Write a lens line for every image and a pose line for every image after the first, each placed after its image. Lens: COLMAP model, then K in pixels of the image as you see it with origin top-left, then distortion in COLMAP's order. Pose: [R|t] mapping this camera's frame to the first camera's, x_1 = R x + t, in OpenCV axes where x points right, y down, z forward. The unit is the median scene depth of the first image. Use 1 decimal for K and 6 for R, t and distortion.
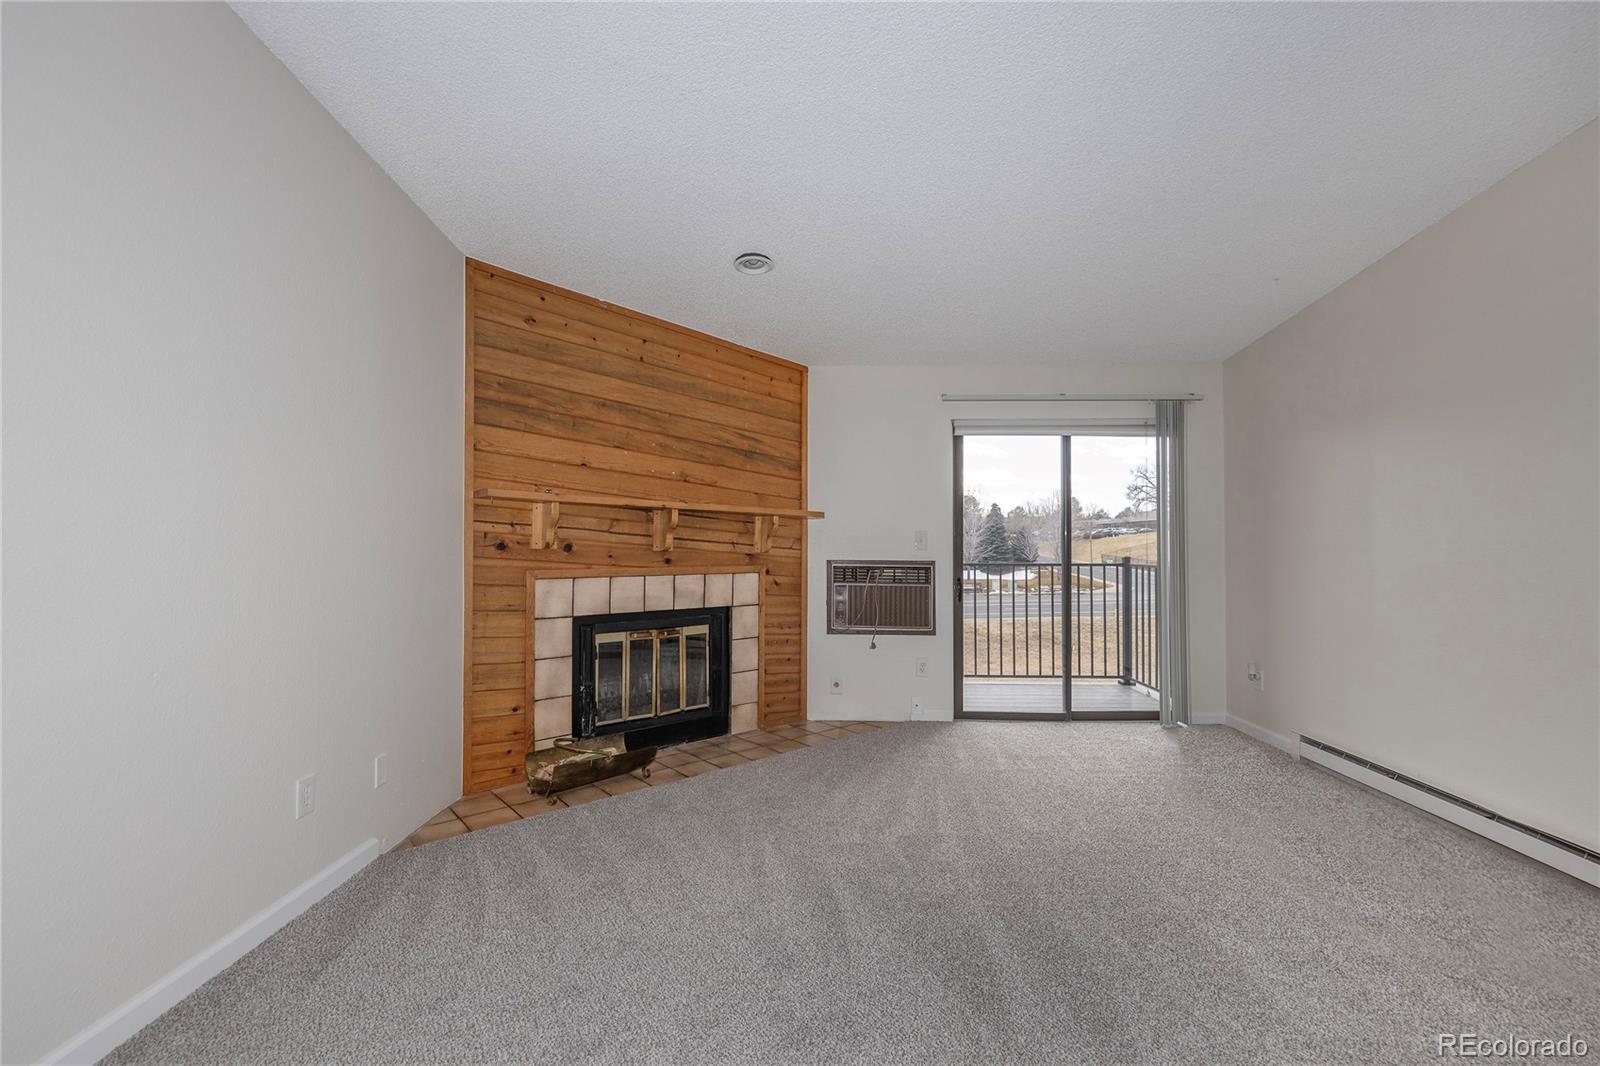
lens RADIAL K [[698.9, 0, 793.4], [0, 698.9, 531.2], [0, 0, 1]] dist [0.008924, -0.000195]
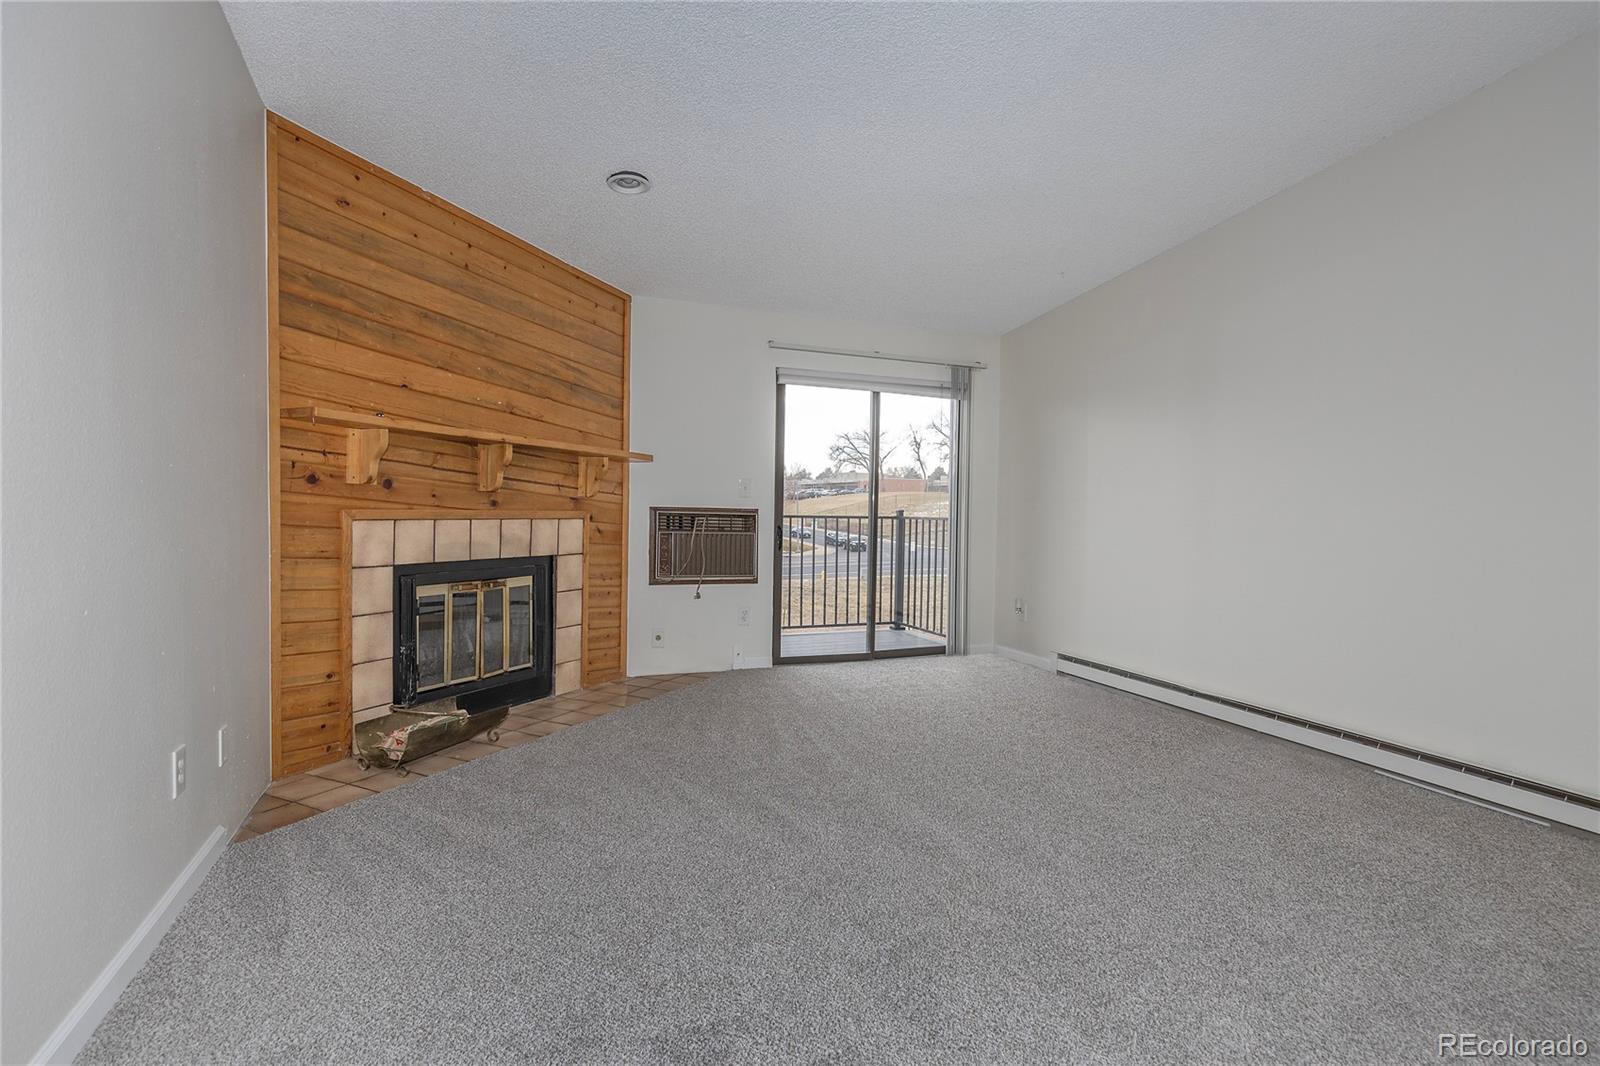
lens RADIAL K [[797.6, 0, 797.4], [0, 797.6, 527.4], [0, 0, 1]] dist [0.006651, 0.000525]
pose [[0.917079, 0.003447, 0.398690, -0.212140], [-0.022900, 0.998767, 0.044042, 0.018750], [-0.398046, -0.049521, 0.916028, -0.066327]]
